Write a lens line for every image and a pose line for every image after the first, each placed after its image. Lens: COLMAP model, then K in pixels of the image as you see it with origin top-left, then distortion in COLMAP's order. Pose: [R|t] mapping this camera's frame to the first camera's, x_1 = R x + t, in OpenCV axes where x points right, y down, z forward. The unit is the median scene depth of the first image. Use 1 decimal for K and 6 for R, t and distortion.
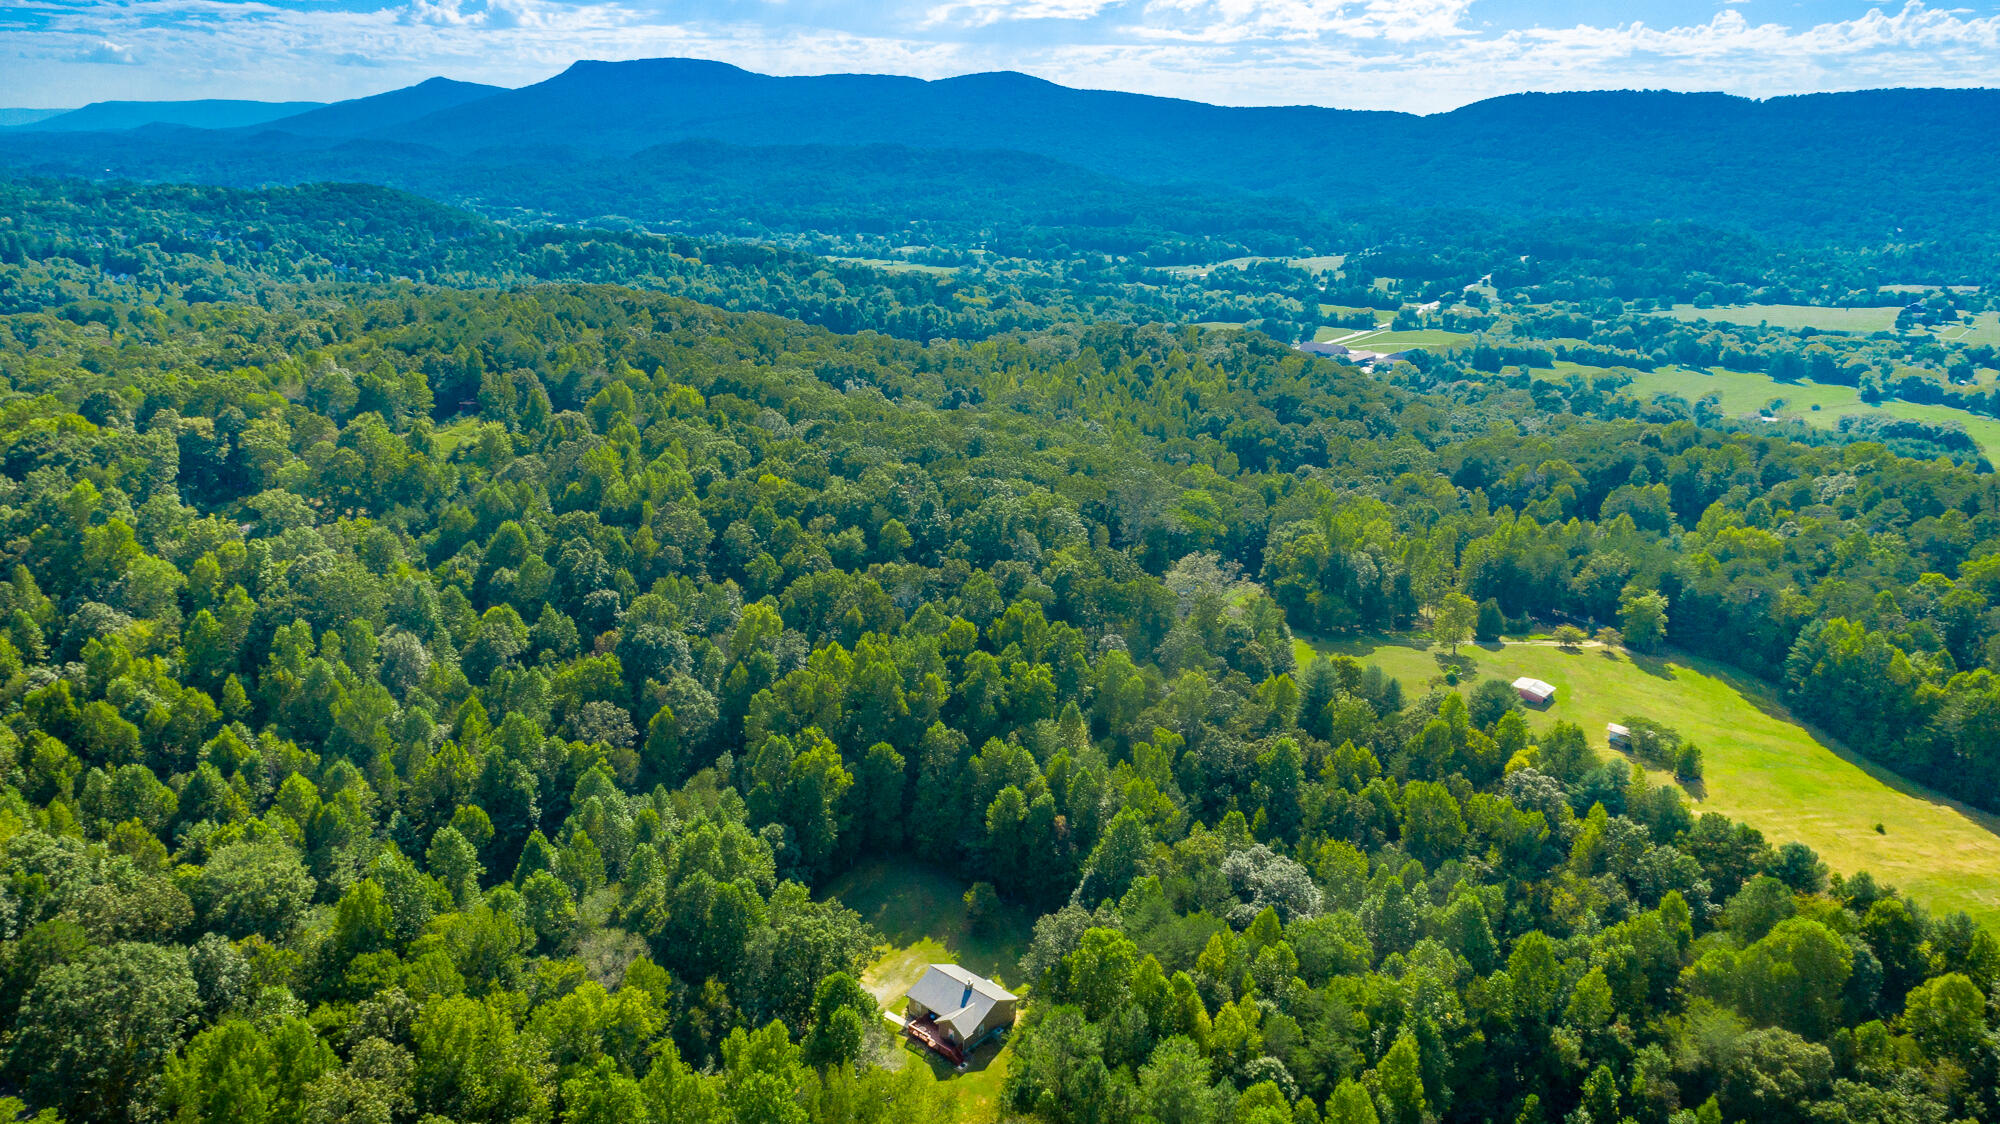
lens RADIAL K [[1381.1, 0, 1000.0], [0, 1381.1, 562.0], [0, 0, 1]] dist [-0.007749, 0.011730]
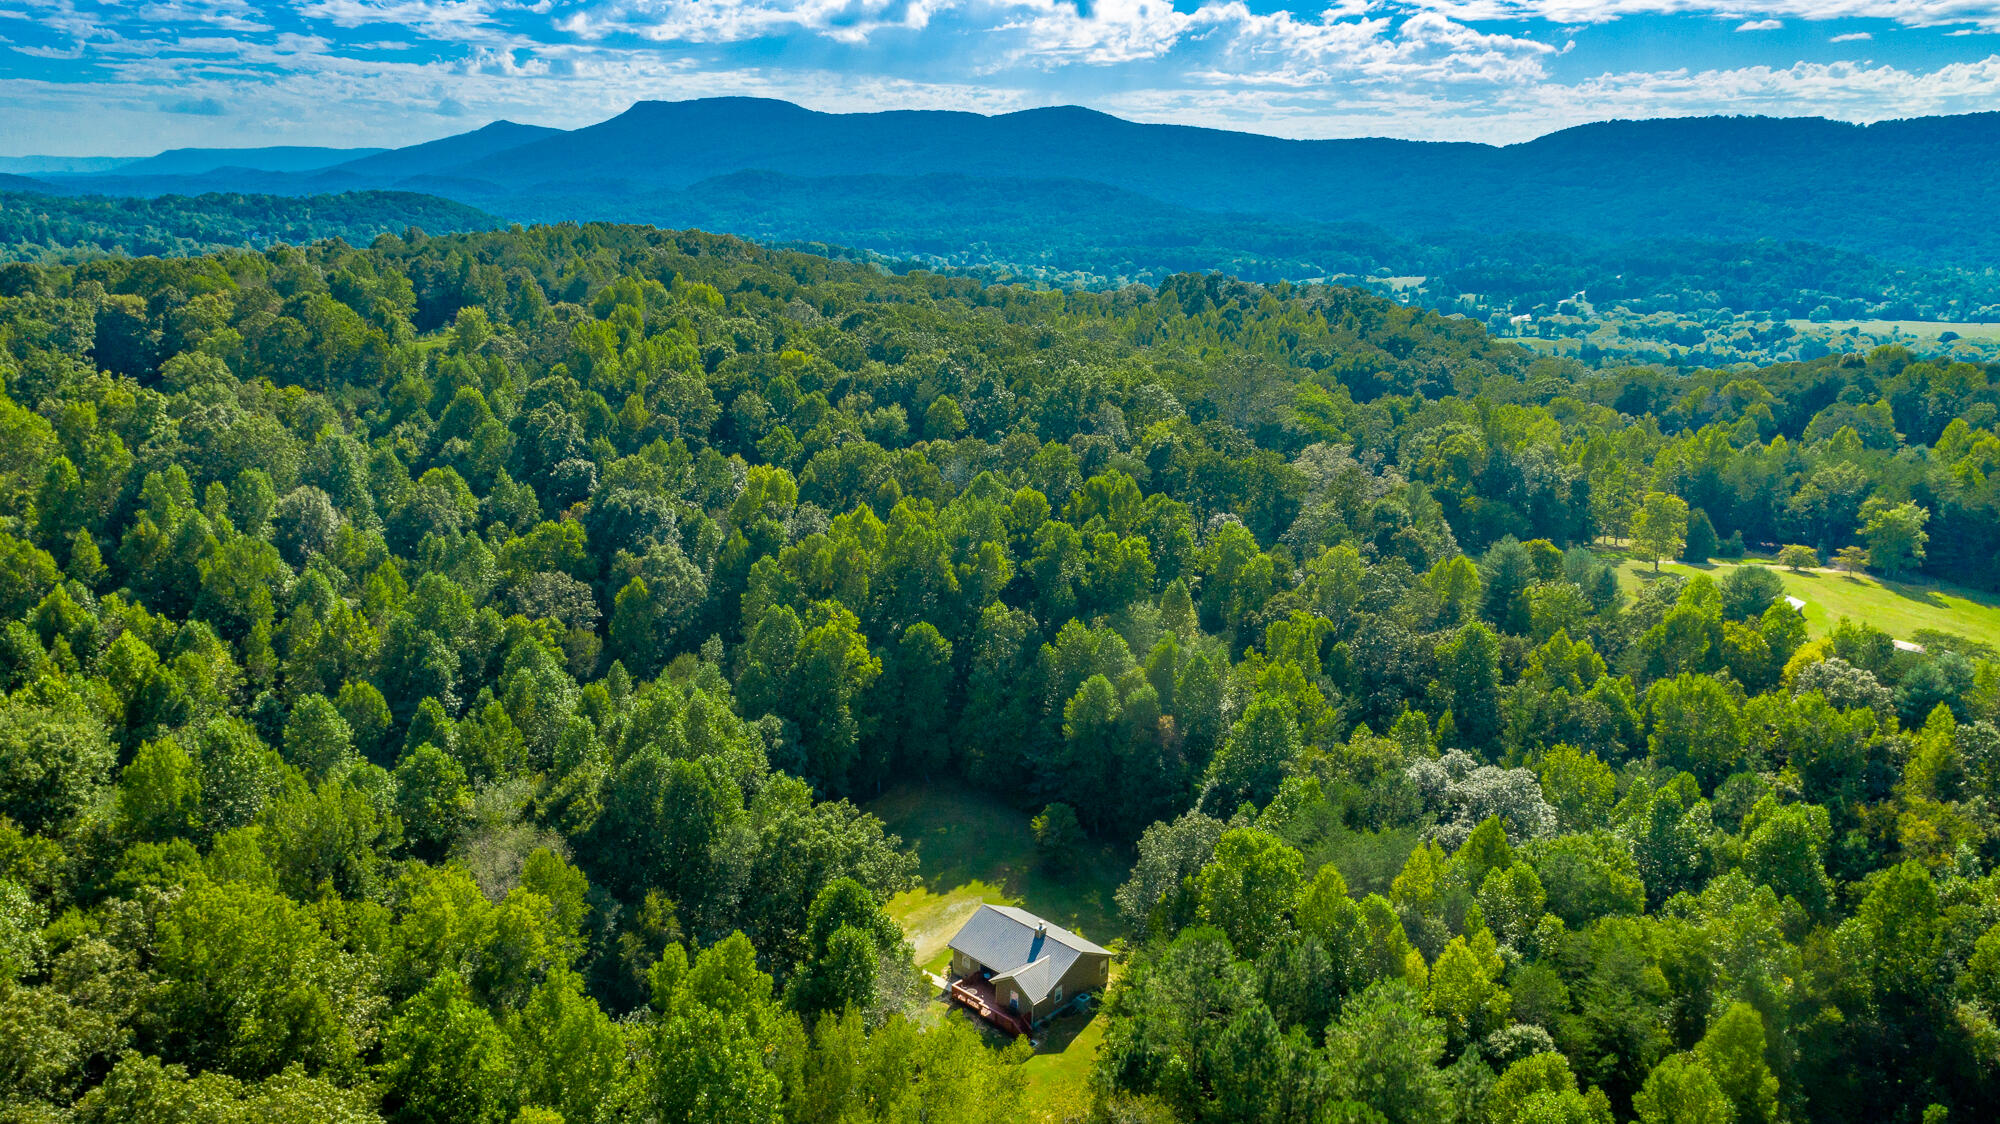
lens RADIAL K [[1405.1, 0, 989.8], [0, 1405.1, 563.6], [0, 0, 1]] dist [-0.004899, 0.003735]
pose [[0.998827, 0.010615, -0.047237, -0.013715], [-0.012321, 0.999276, -0.035990, 0.124160], [0.046821, 0.036530, 0.998235, 0.244964]]
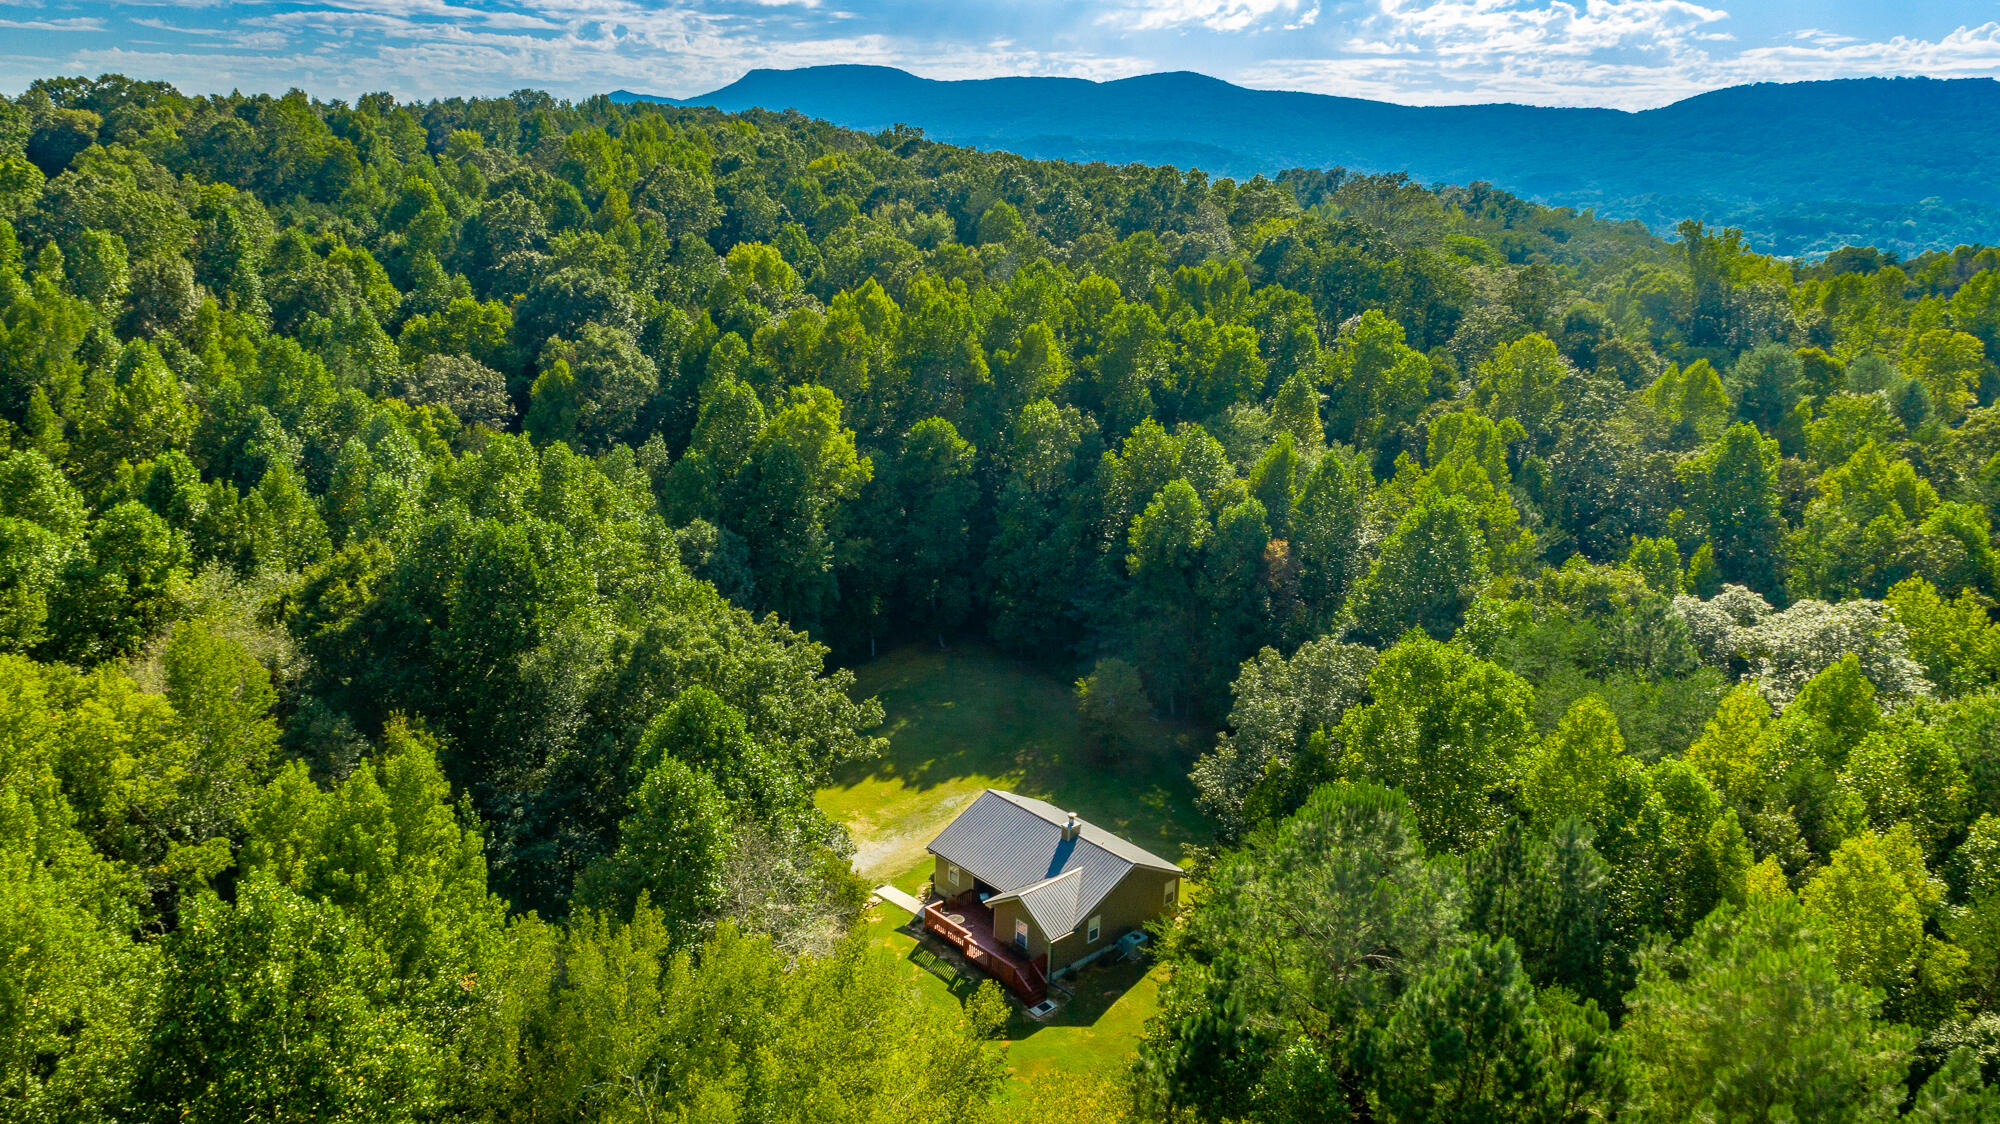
lens RADIAL K [[1398.2, 0, 985.3], [0, 1398.2, 553.7], [0, 0, 1]] dist [-0.005737, 0.006886]
pose [[0.991928, 0.037127, -0.121249, 0.000649], [-0.040284, 0.998907, -0.023697, 0.192453], [0.120236, 0.028390, 0.992339, 0.465255]]
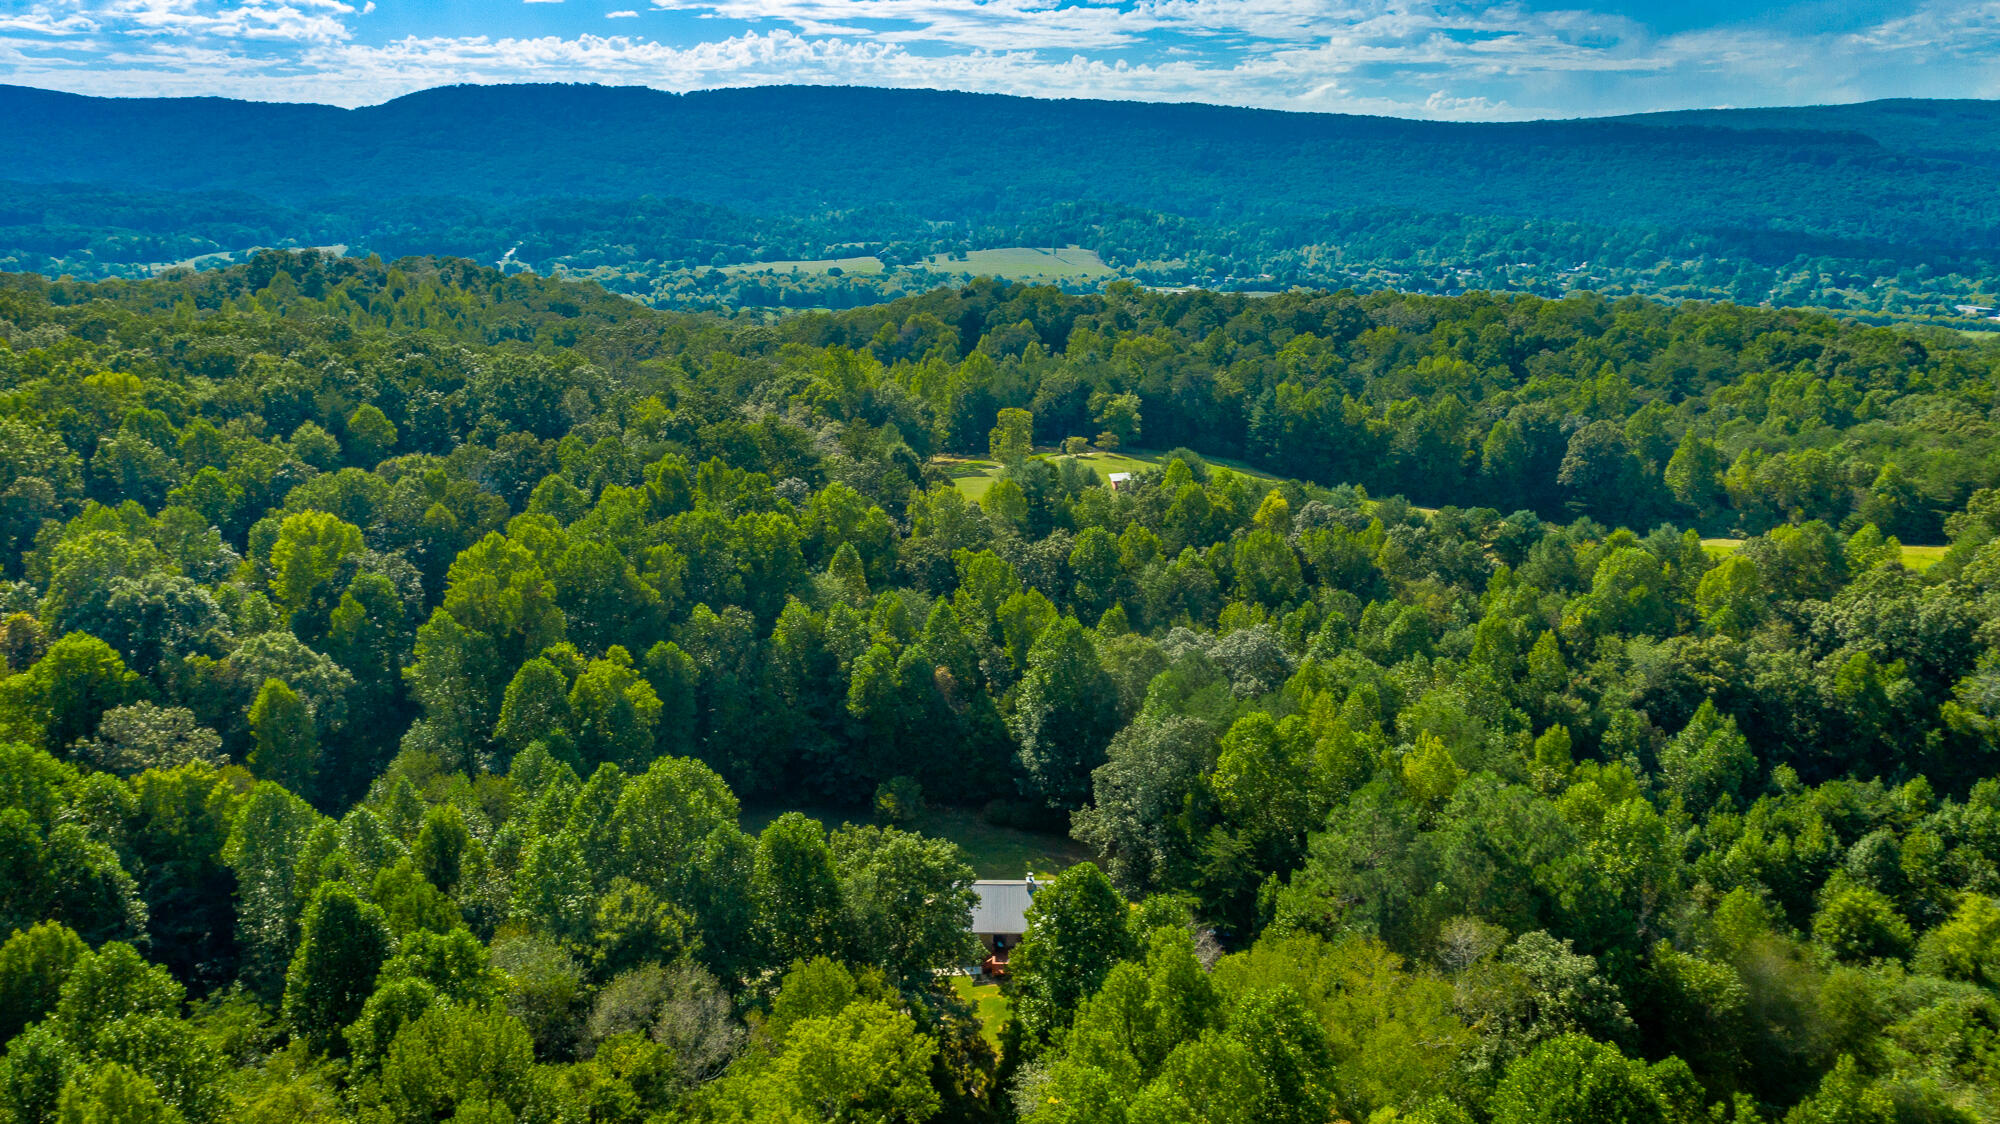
lens RADIAL K [[1398.2, 0, 985.3], [0, 1398.2, 553.7], [0, 0, 1]] dist [-0.005737, 0.006886]
pose [[0.753011, -0.189028, 0.630272, -0.379122], [0.199153, 0.978396, 0.055499, 0.081758], [-0.627146, 0.083729, 0.774388, 0.371398]]
